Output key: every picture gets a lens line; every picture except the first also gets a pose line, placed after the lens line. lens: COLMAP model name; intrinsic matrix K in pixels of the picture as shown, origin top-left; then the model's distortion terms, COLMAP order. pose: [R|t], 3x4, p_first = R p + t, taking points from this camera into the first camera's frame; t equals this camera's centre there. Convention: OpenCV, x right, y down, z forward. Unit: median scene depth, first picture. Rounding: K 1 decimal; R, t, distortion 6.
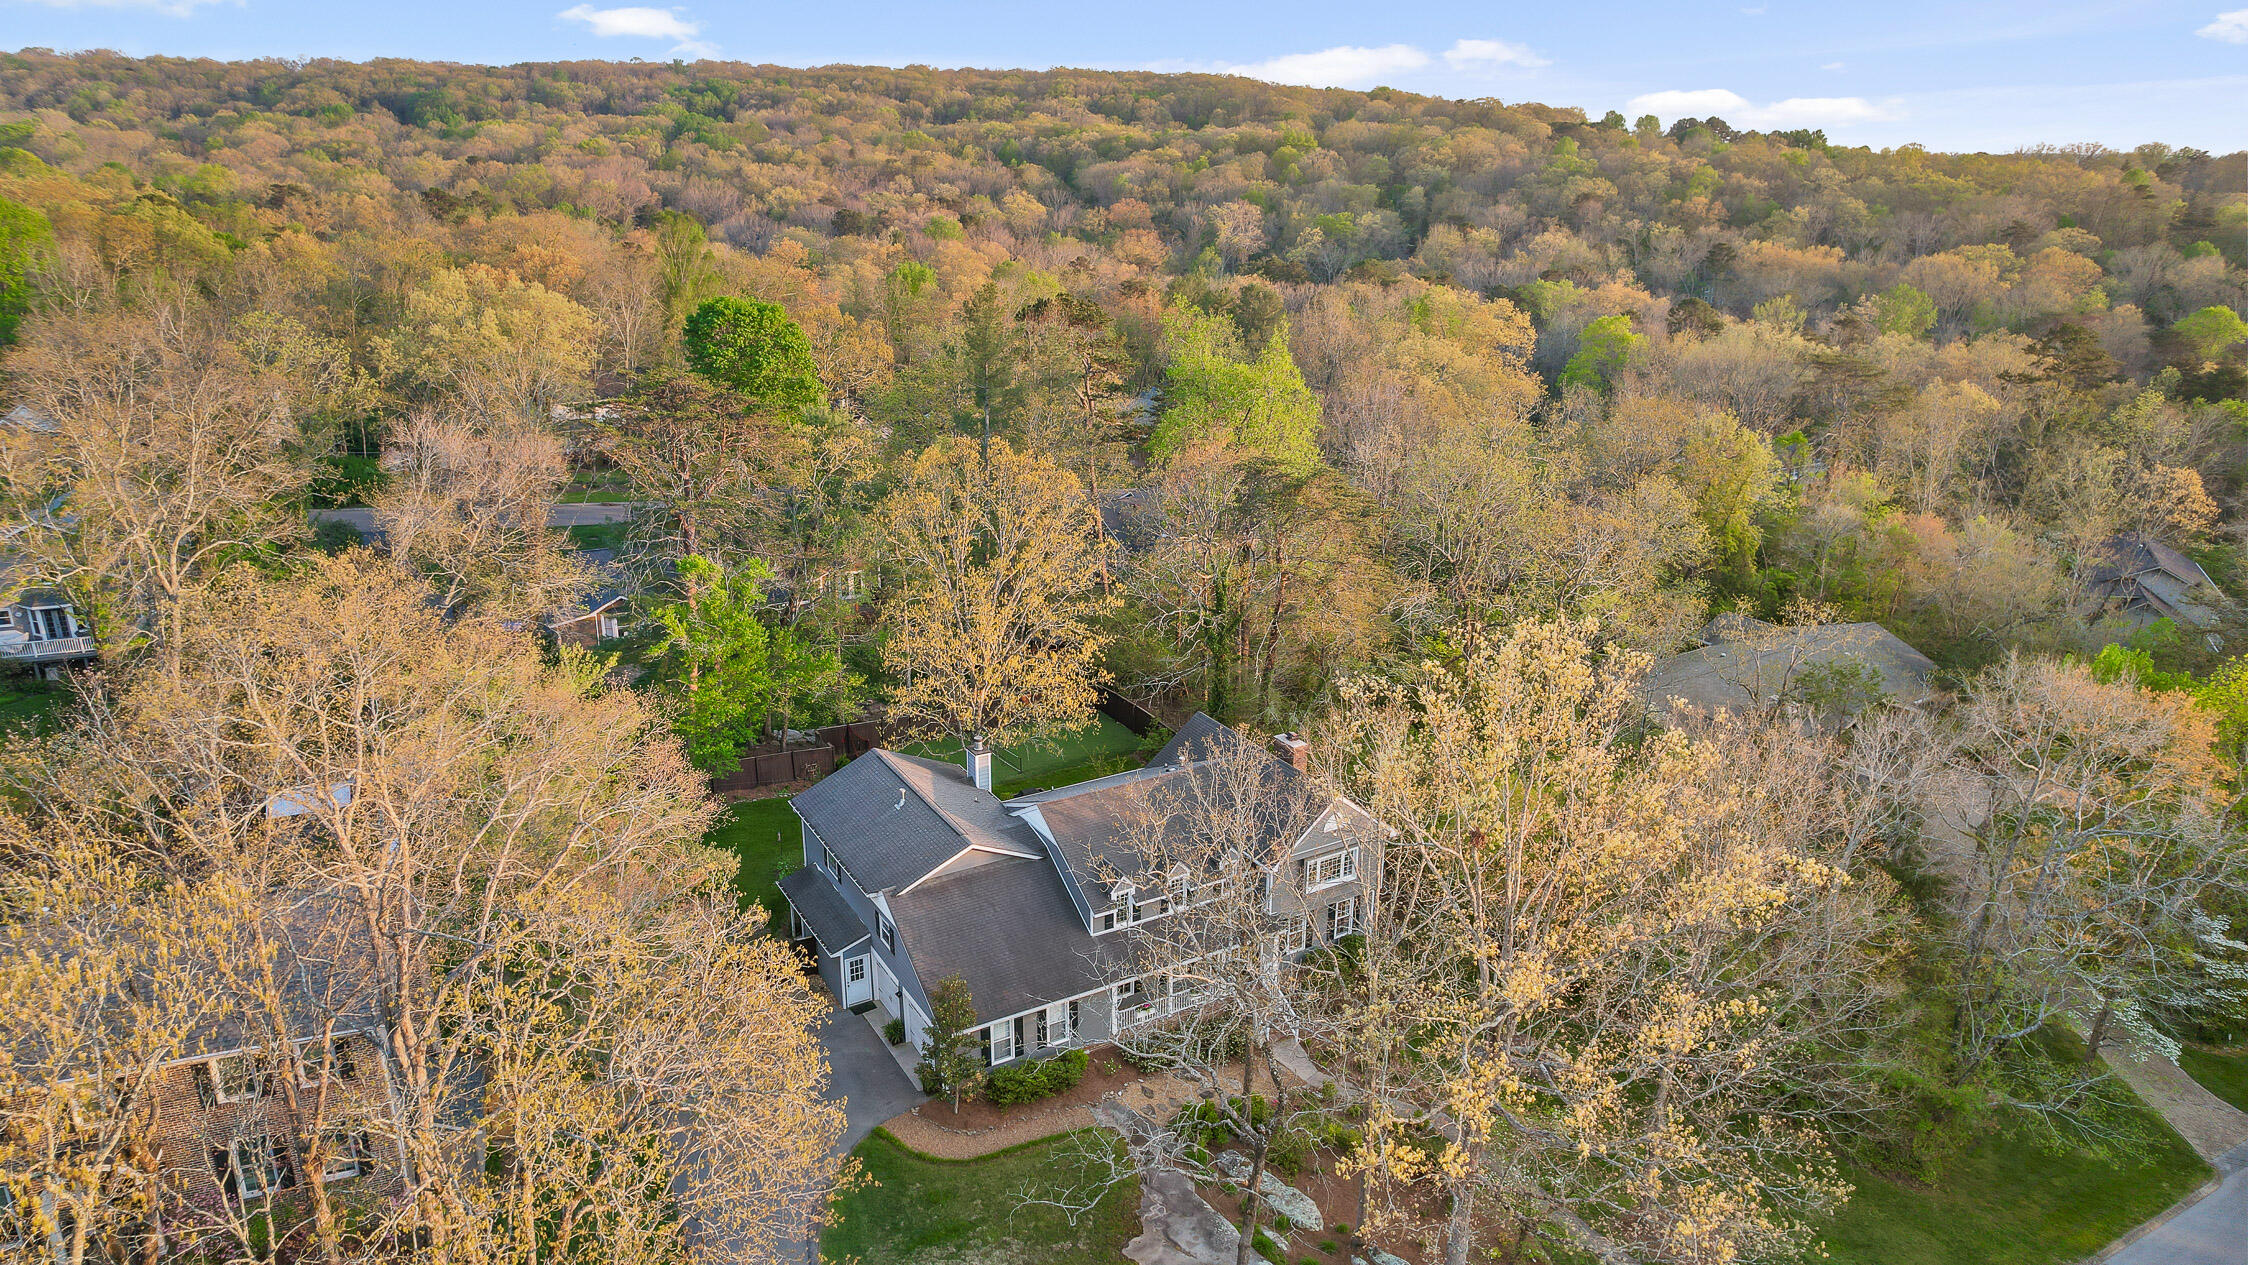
lens RADIAL K [[1415.0, 0, 1117.0], [0, 1415.0, 631.8], [0, 0, 1]] dist [-0.070199, 0.072974]
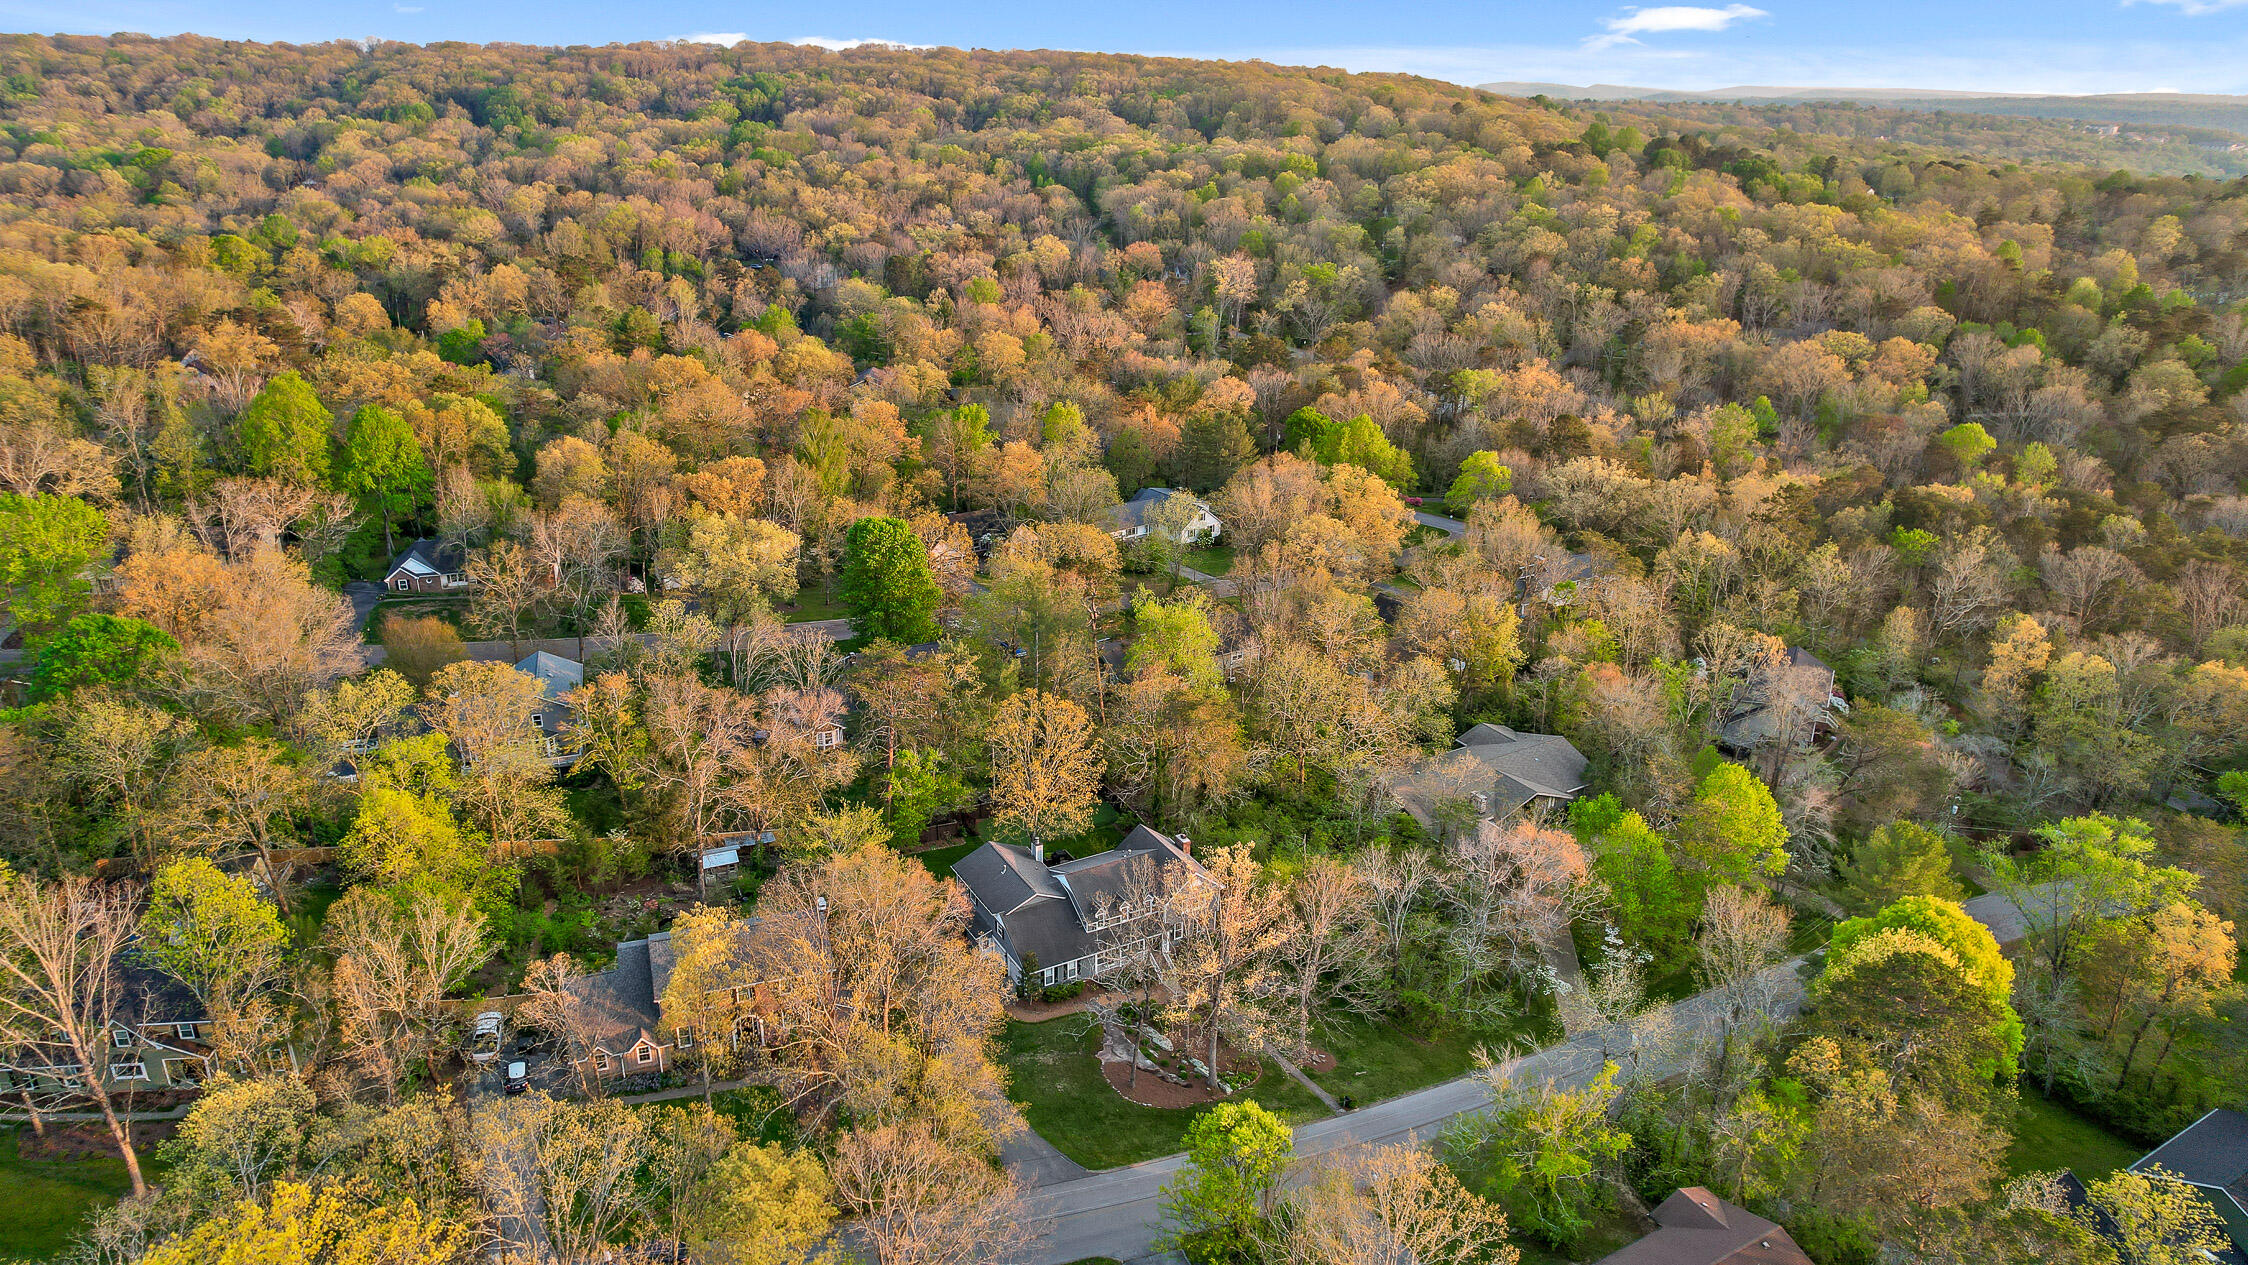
lens RADIAL K [[1415.0, 0, 1117.0], [0, 1415.0, 631.8], [0, 0, 1]] dist [-0.070199, 0.072974]
pose [[0.999831, 0.013288, -0.012675, 0.005370], [-0.012644, 0.998687, 0.049644, -0.039060], [0.013318, -0.049475, 0.998687, -0.128316]]
